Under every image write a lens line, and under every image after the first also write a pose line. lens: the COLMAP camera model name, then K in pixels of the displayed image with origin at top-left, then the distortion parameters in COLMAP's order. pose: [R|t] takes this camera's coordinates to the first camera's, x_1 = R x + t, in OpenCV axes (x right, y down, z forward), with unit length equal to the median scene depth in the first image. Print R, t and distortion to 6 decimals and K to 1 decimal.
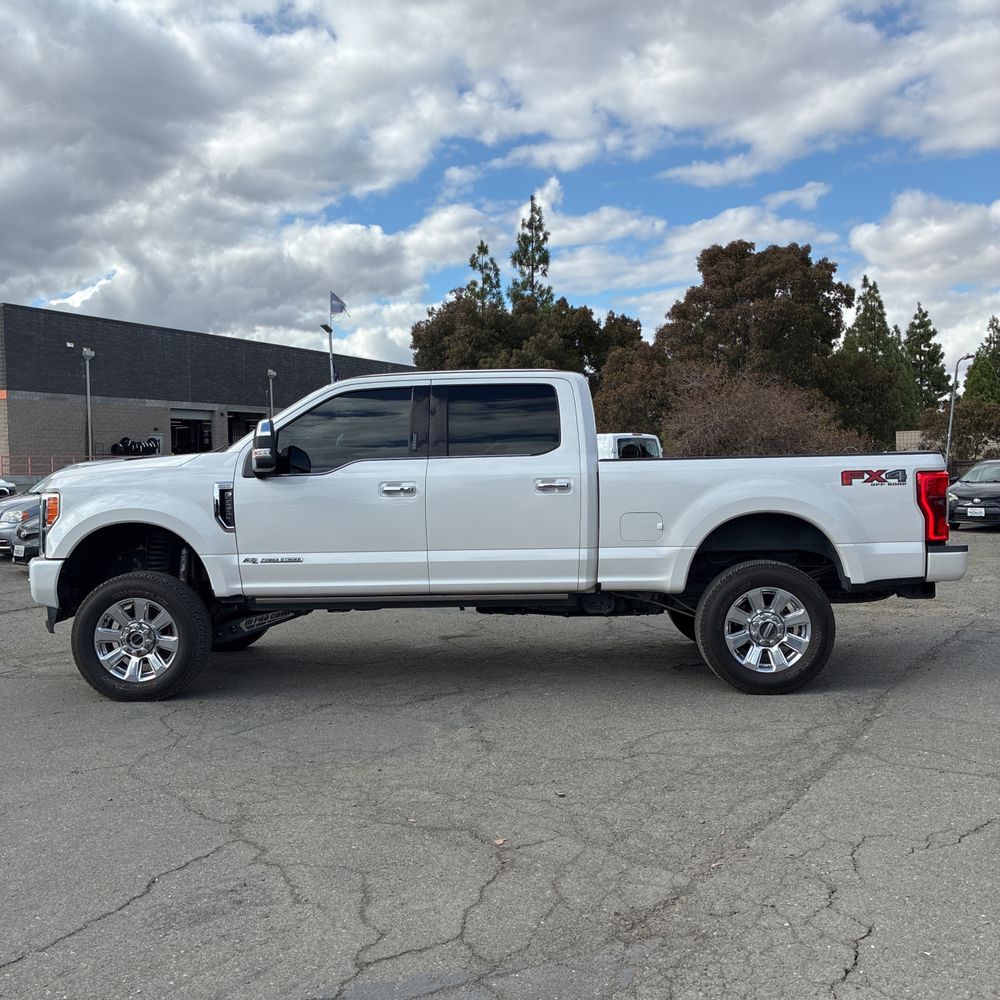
lens RADIAL K [[1041.0, 0, 524.5], [0, 1041.0, 416.8], [0, 0, 1]] dist [-0.005603, 0.000292]
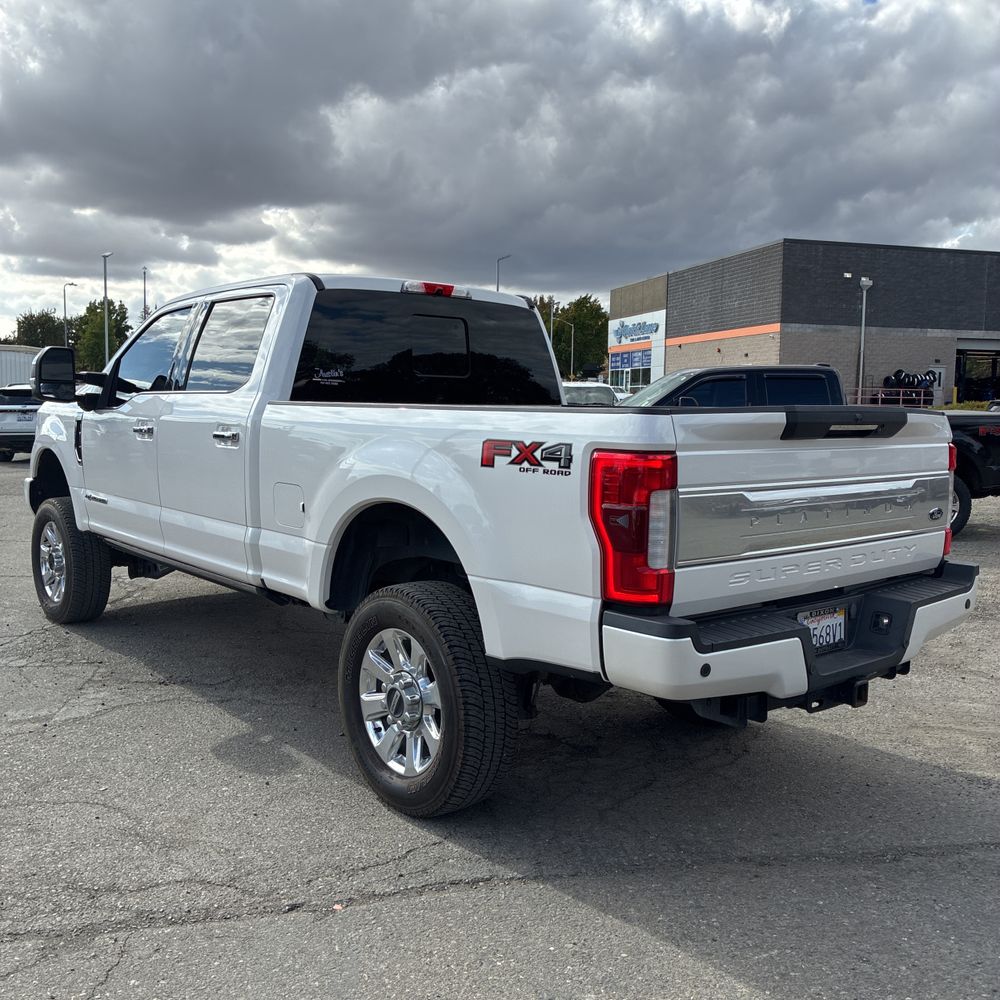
lens RADIAL K [[1036.1, 0, 502.5], [0, 1036.1, 459.6], [0, 0, 1]] dist [0.016372, 0.014620]
pose [[0.666999, 0.072741, -0.741499, 0.648679], [0.006343, 0.994632, 0.103279, 0.008537], [0.745031, -0.073590, 0.662958, 0.620528]]
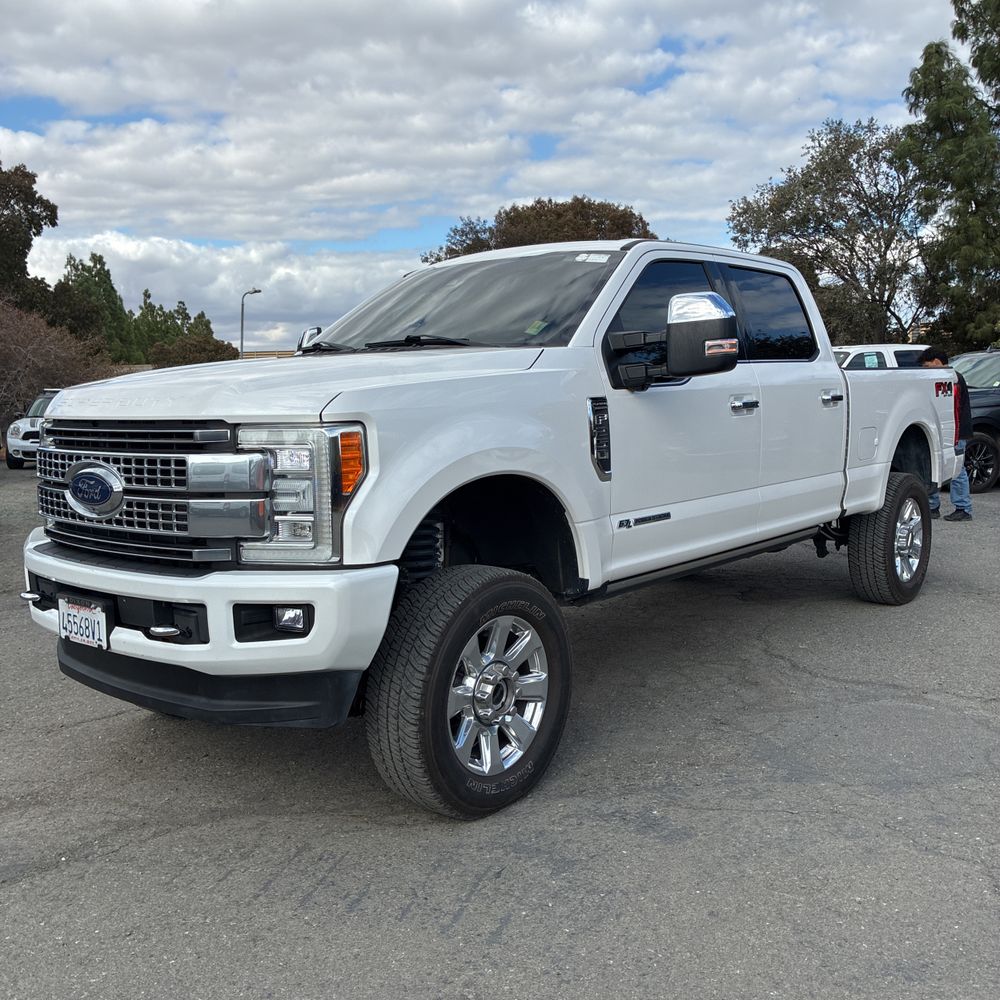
lens RADIAL K [[1018.4, 0, 512.7], [0, 1018.4, 502.3], [0, 0, 1]] dist [0.007718, 0.029179]
pose [[0.620743, -0.083208, 0.779586, -0.729236], [-0.024962, 0.991750, 0.125729, 0.048848], [-0.783616, -0.097506, 0.613545, 0.646643]]
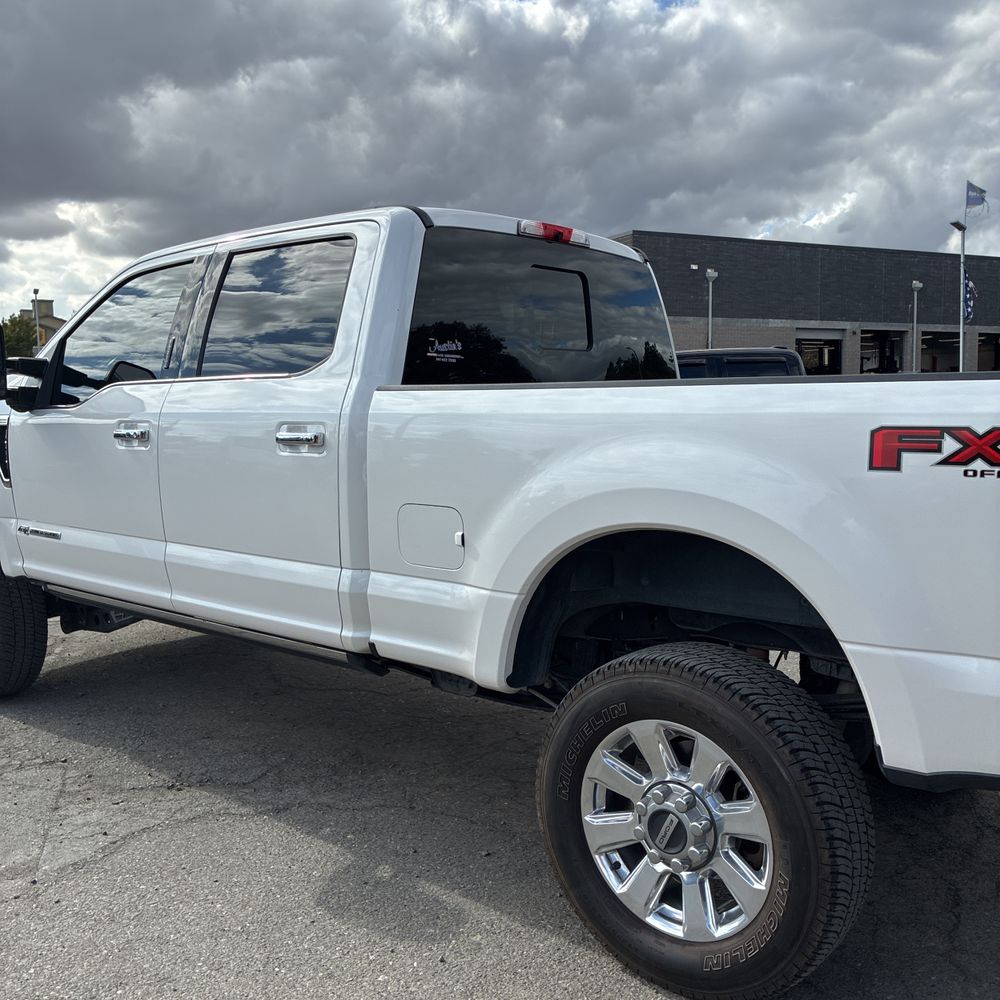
lens RADIAL K [[1032.9, 0, 517.0], [0, 1032.9, 472.8], [0, 0, 1]] dist [0.040029, -0.016815]
pose [[0.788499, 0.056930, -0.612395, 0.390047], [0.022415, 0.992385, 0.121117, 0.022862], [0.614627, -0.109228, 0.781219, 0.630055]]
